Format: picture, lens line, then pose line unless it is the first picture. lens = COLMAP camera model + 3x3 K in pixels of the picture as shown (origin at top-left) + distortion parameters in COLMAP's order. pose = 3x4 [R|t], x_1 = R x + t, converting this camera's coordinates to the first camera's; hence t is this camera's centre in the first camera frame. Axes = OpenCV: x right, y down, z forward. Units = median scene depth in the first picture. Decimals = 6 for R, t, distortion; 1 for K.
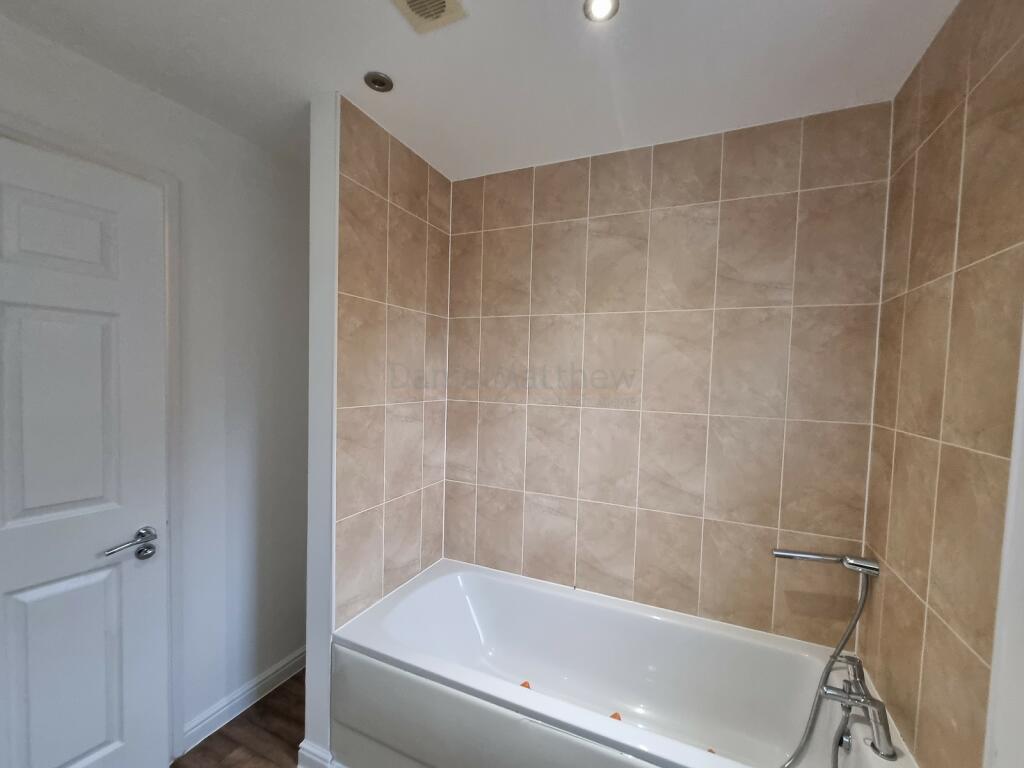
lens RADIAL K [[417.6, 0, 518.6], [0, 417.6, 394.3], [0, 0, 1]] dist [-0.009921, 0.000231]
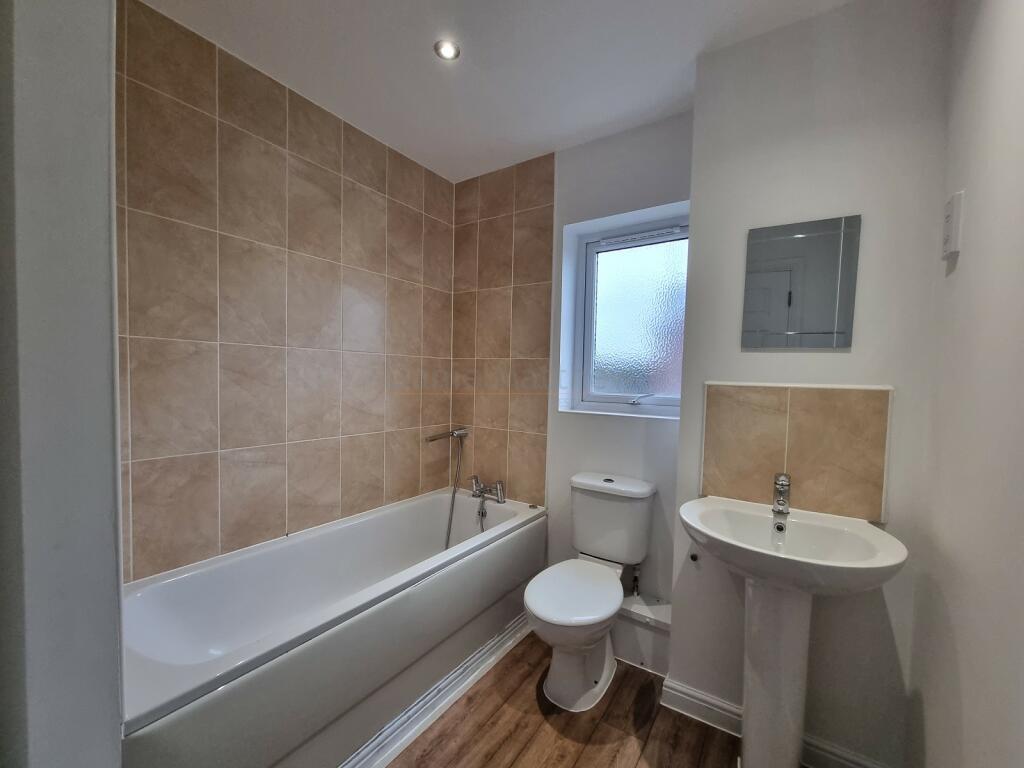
lens RADIAL K [[417.6, 0, 518.6], [0, 417.6, 394.3], [0, 0, 1]] dist [-0.009921, 0.000231]
pose [[0.167350, -0.065548, 0.983716, -0.744824], [0.024317, 0.997758, 0.062346, 0.096698], [-0.985598, 0.013487, 0.168569, 0.320784]]
